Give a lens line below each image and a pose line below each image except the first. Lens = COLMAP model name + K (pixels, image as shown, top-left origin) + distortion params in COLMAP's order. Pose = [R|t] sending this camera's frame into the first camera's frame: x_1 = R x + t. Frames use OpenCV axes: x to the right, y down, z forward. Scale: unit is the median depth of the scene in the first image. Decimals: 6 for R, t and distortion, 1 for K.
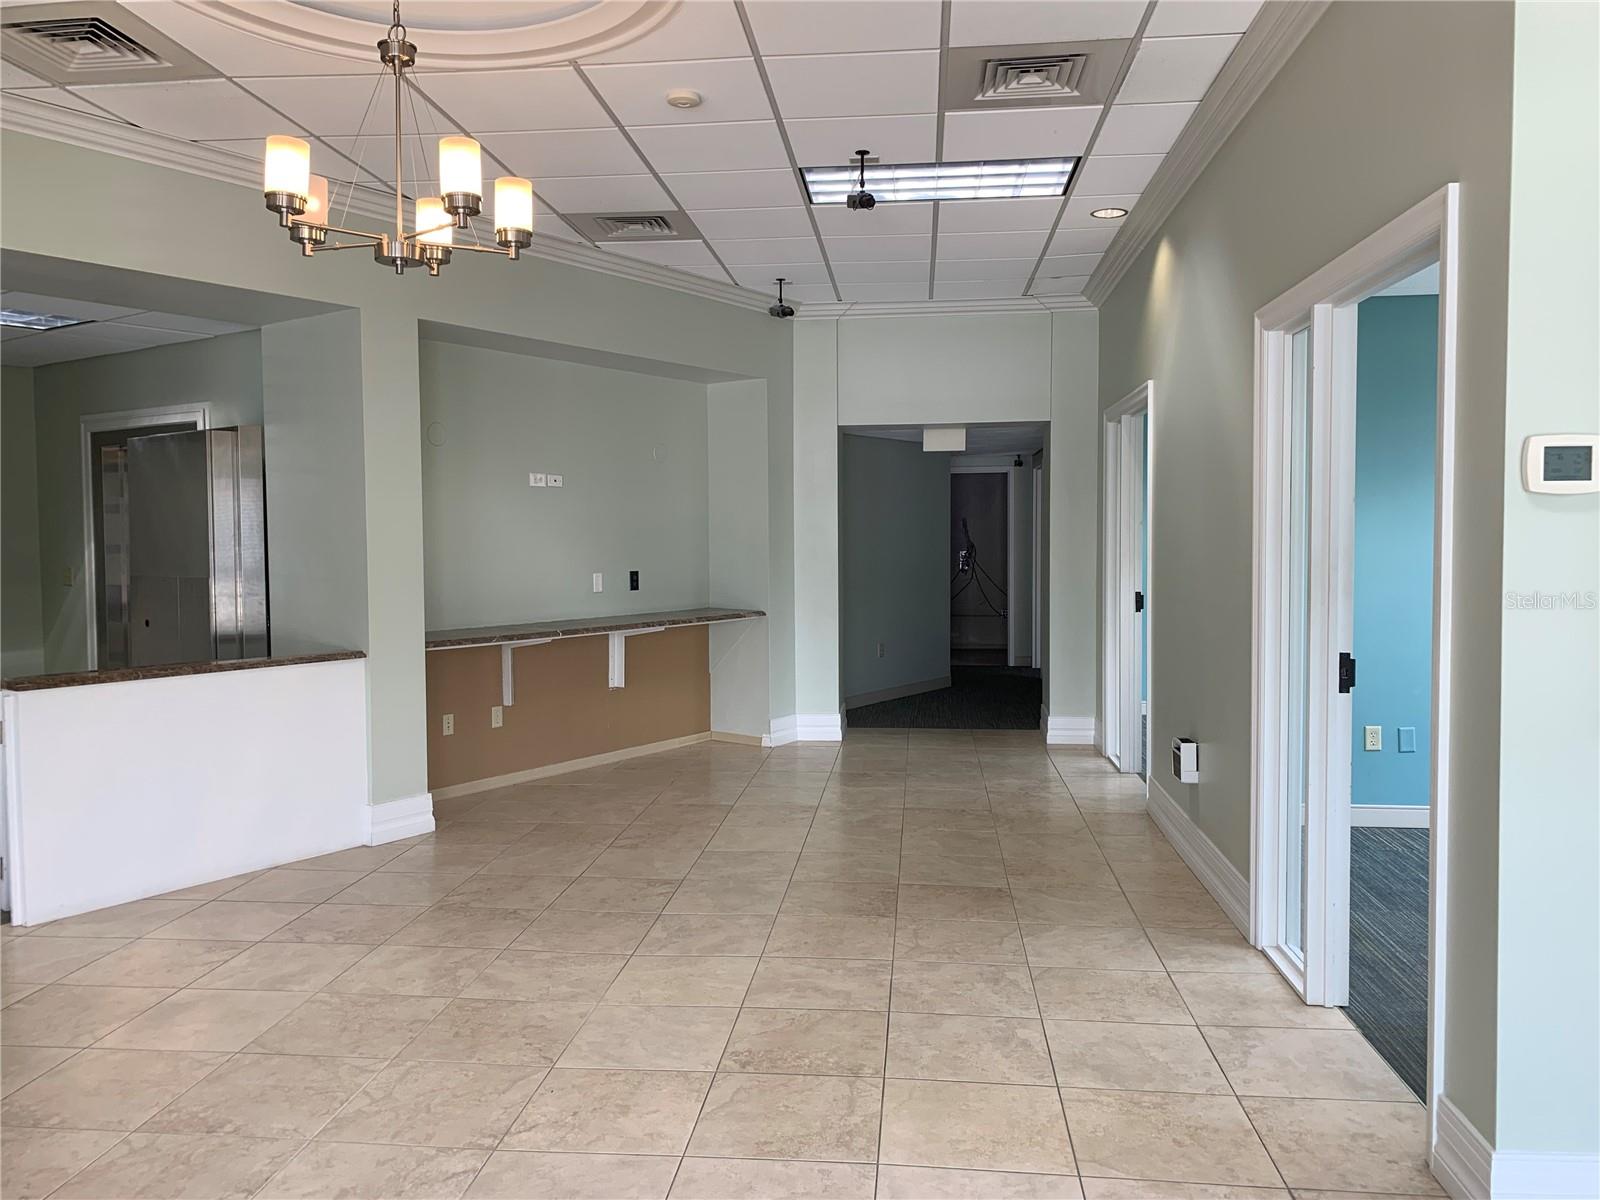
lens RADIAL K [[1225.3, 0, 812.0], [0, 1225.3, 586.6], [0, 0, 1]] dist [0.026415, -0.031323]
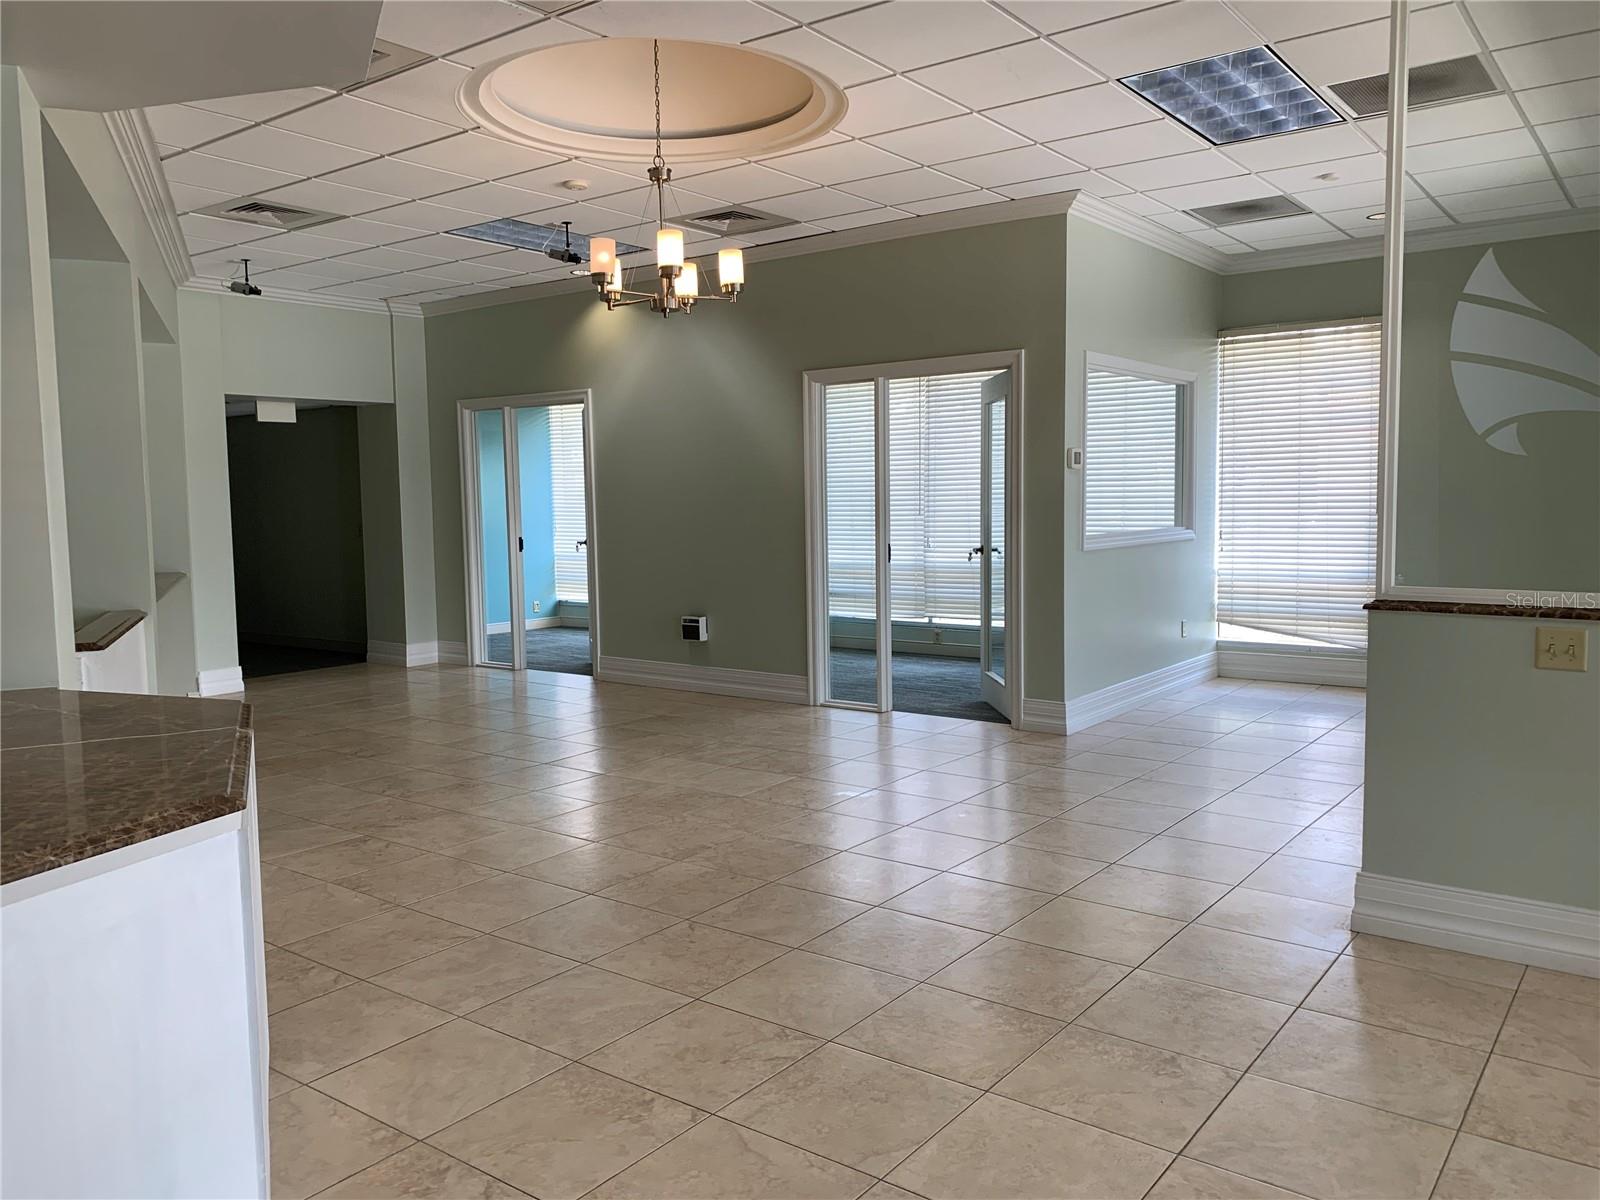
lens RADIAL K [[1225.3, 0, 810.4], [0, 1225.3, 596.7], [0, 0, 1]] dist [0.026415, -0.031323]
pose [[0.513281, -0.074345, 0.854994, -1.132105], [0.050786, 0.997126, 0.056215, 0.016151], [-0.856716, 0.014567, 0.515582, 0.026575]]
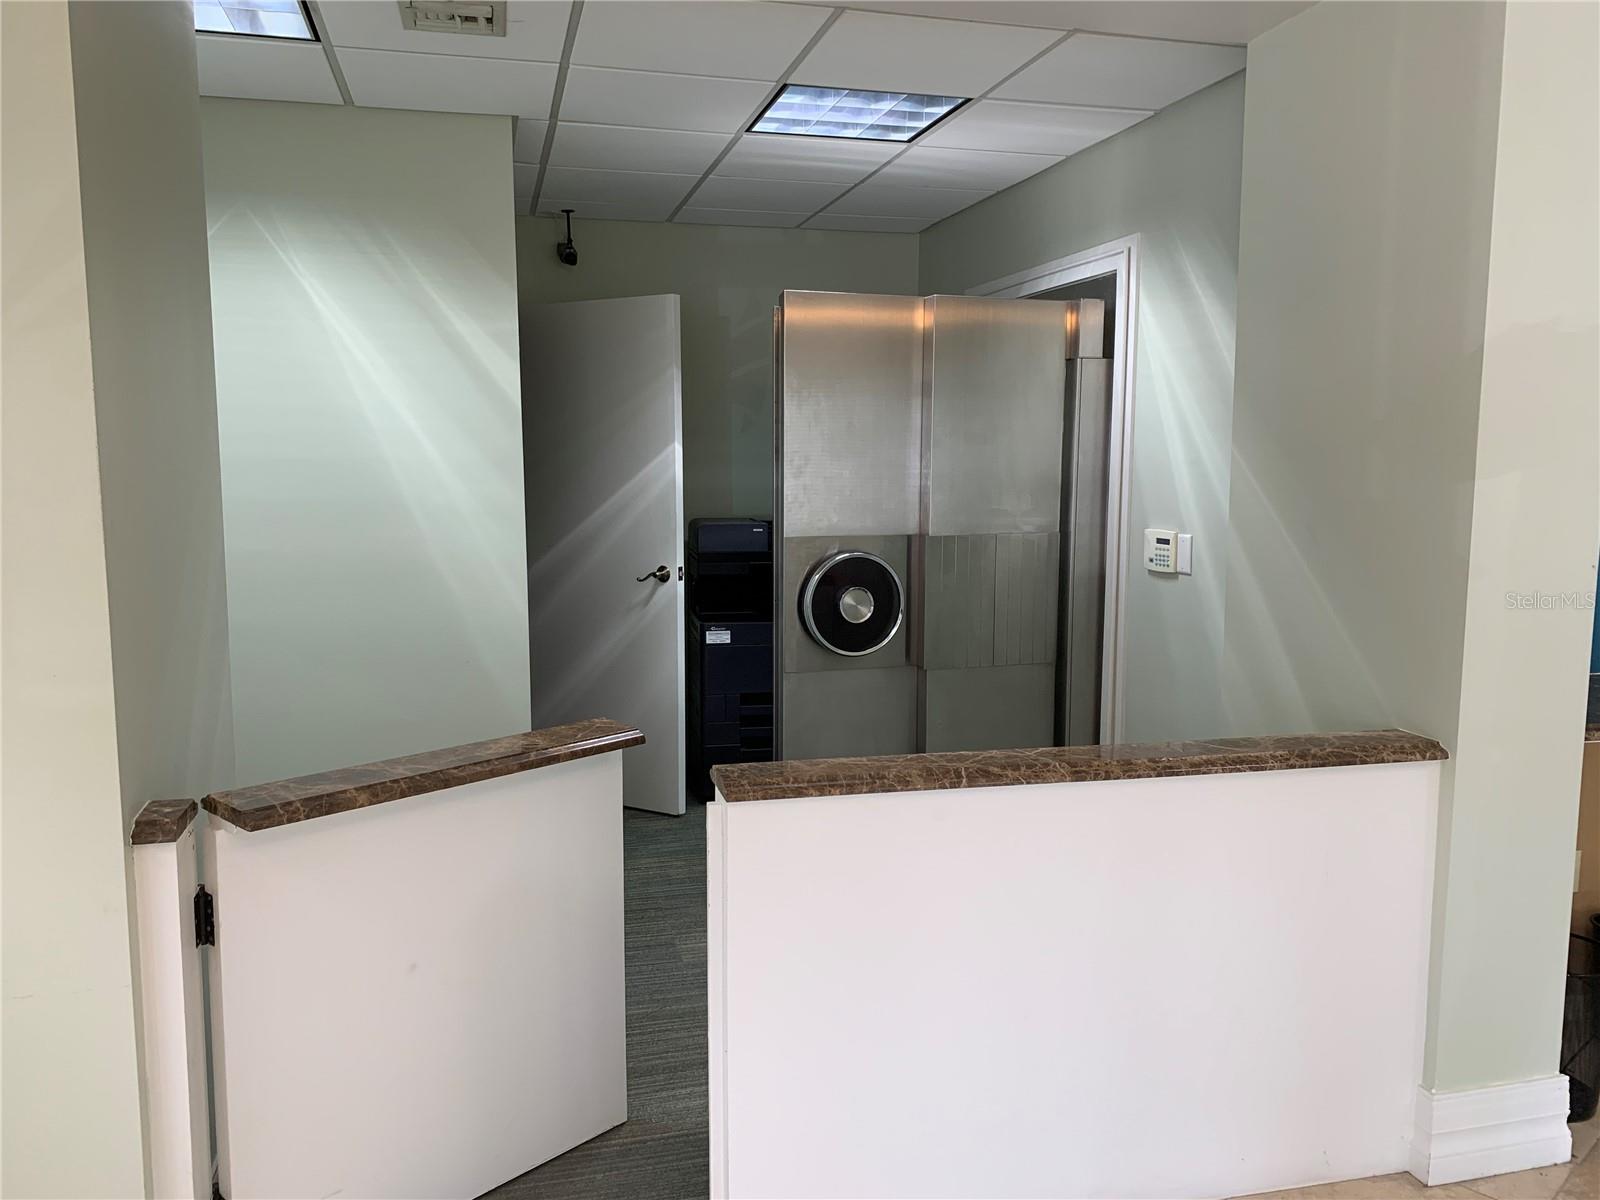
lens RADIAL K [[1225.3, 0, 771.6], [0, 1225.3, 600.9], [0, 0, 1]] dist [0.026415, -0.031323]
pose [[0.741680, 0.085819, -0.665242, -0.308172], [-0.034376, 0.995341, 0.090077, -0.033906], [0.669873, -0.043940, 0.741175, 0.633711]]
